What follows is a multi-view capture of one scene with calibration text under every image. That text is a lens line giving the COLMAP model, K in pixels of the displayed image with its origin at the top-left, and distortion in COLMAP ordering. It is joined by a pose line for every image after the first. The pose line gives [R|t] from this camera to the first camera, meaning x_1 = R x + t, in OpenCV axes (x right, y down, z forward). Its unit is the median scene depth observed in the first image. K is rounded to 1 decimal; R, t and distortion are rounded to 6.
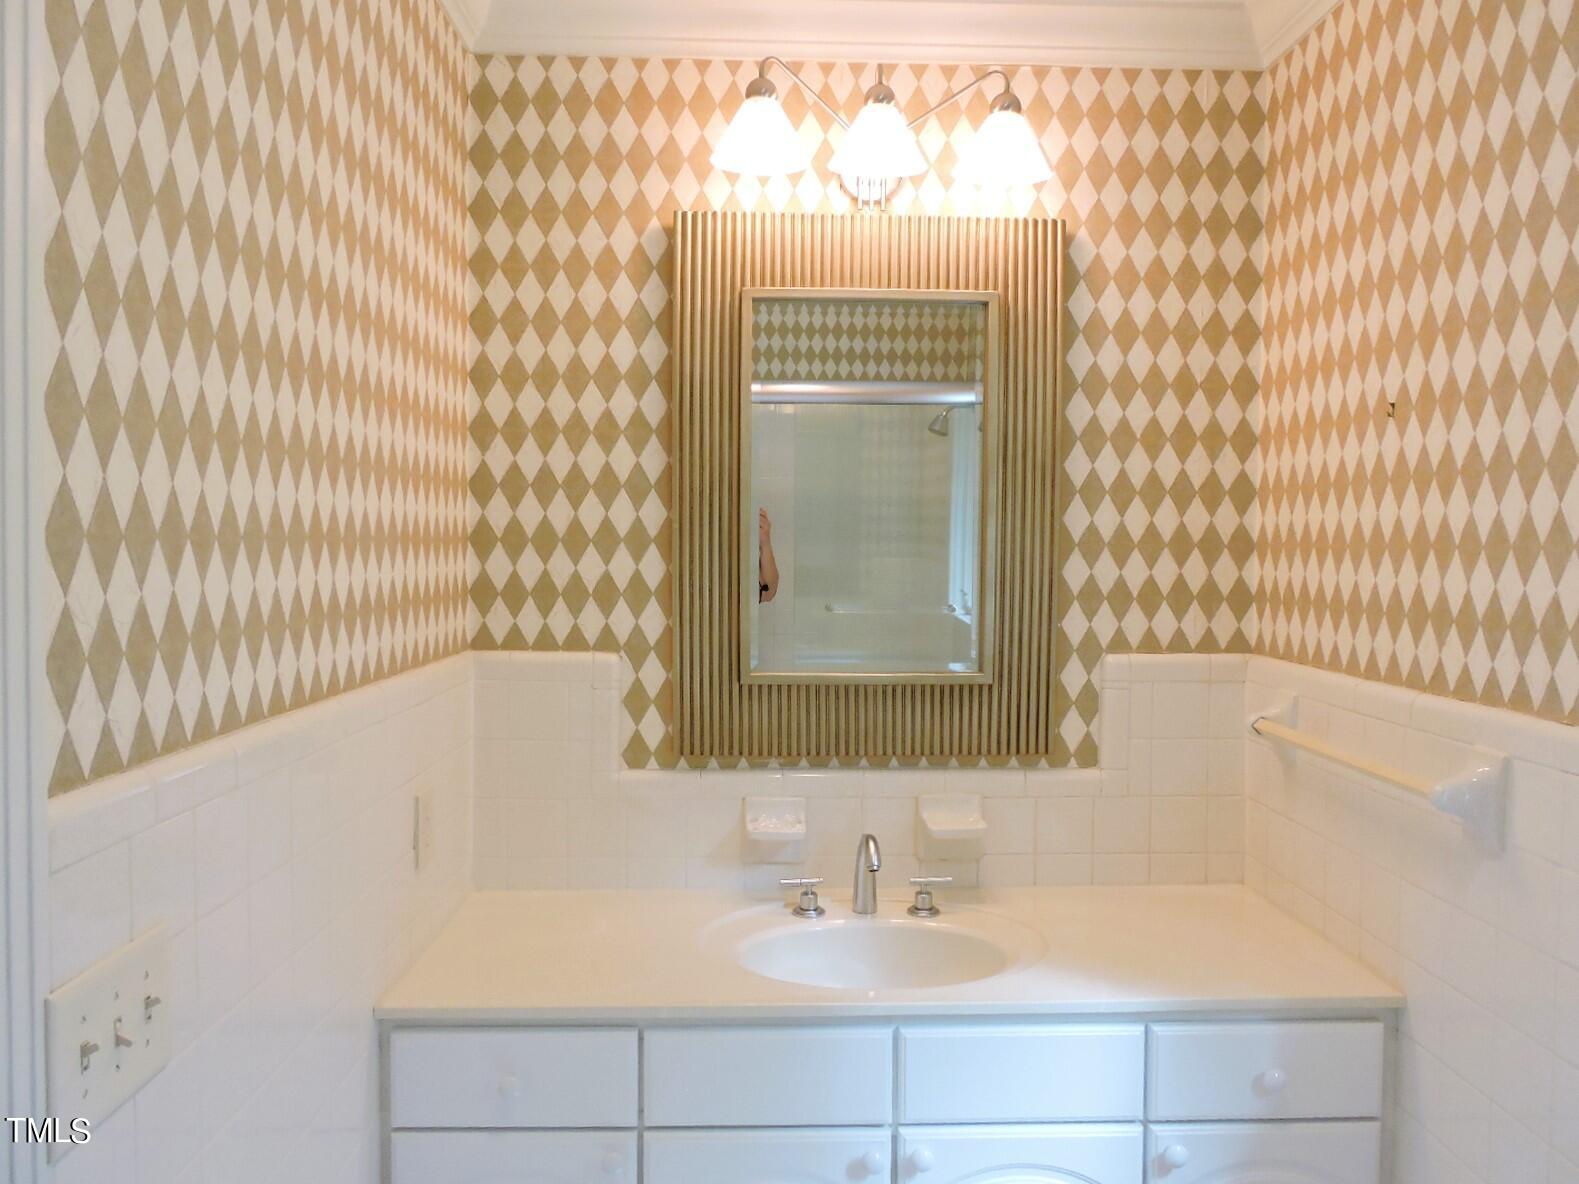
lens RADIAL K [[1131.6, 0, 789.5], [0, 1131.6, 592.0], [0, 0, 1]] dist [-0.001627, -0.003496]
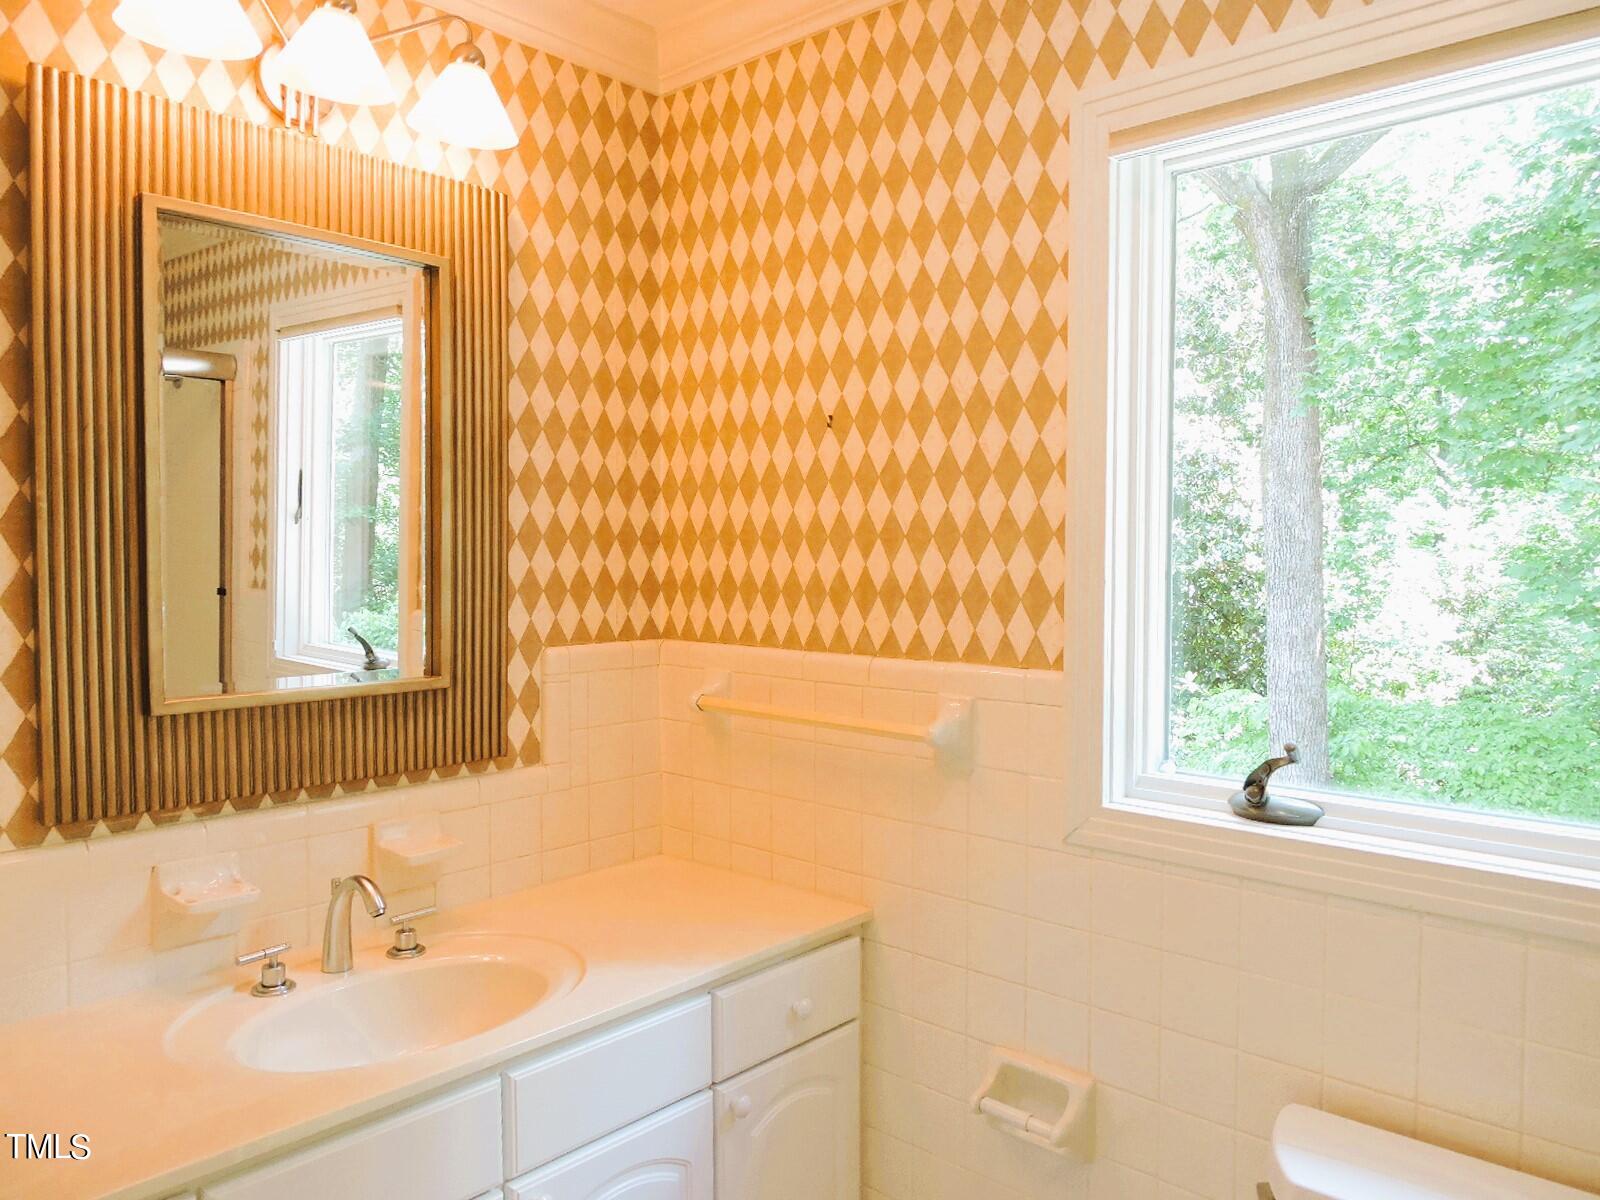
lens RADIAL K [[1139.5, 0, 800.0], [0, 1139.5, 600.0], [0, 0, 1]] dist [-0.002717, 0.004108]
pose [[0.699950, -0.032653, 0.713445, -0.274205], [0.031246, 0.999398, 0.015086, 0.005472], [-0.713508, 0.011733, 0.700549, 0.151138]]
